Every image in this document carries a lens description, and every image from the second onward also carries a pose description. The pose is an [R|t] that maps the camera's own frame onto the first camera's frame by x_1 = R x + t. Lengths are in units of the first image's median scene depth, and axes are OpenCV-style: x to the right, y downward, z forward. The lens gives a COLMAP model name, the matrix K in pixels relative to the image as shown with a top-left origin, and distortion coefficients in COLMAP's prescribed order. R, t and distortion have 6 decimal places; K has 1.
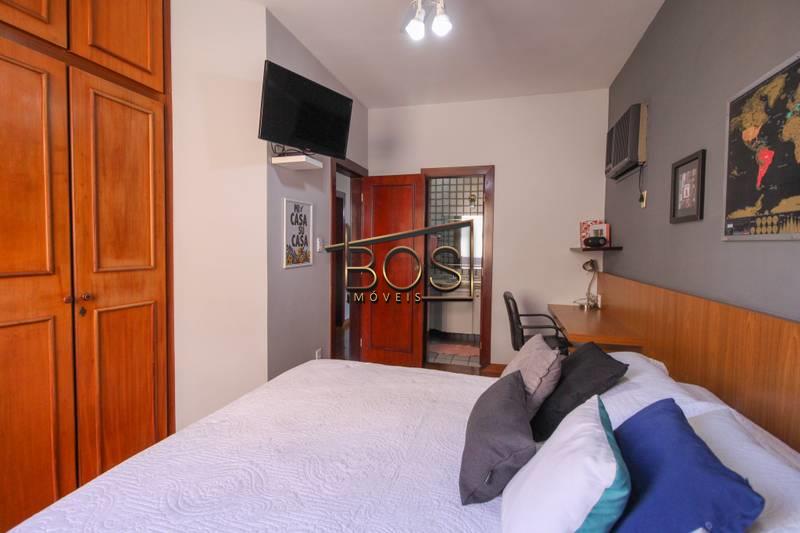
lens RADIAL K [[368.1, 0, 407.1], [0, 368.1, 261.8], [0, 0, 1]] dist [0.016627, -0.011395]
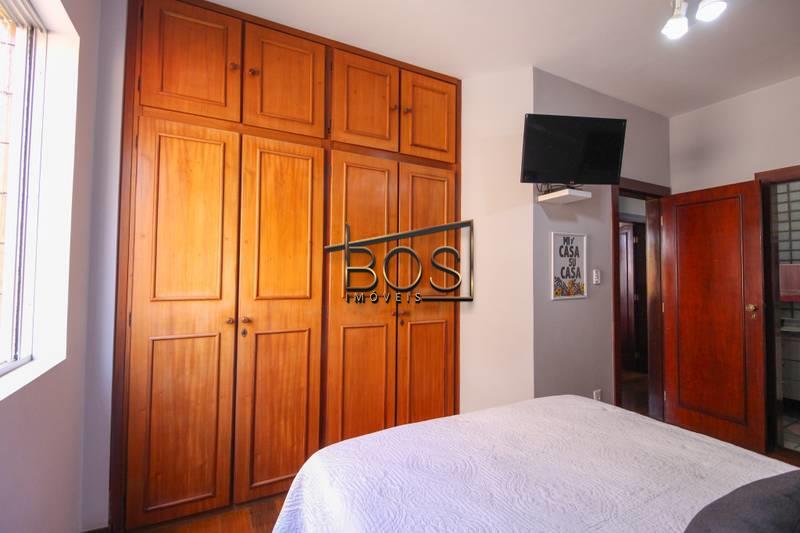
lens RADIAL K [[368.1, 0, 407.1], [0, 368.1, 261.8], [0, 0, 1]] dist [0.016627, -0.011395]
pose [[0.693415, -0.034520, -0.719711, 0.145582], [-0.029411, 0.996663, -0.076140, 0.002953], [0.719938, 0.073964, 0.690086, -0.009992]]
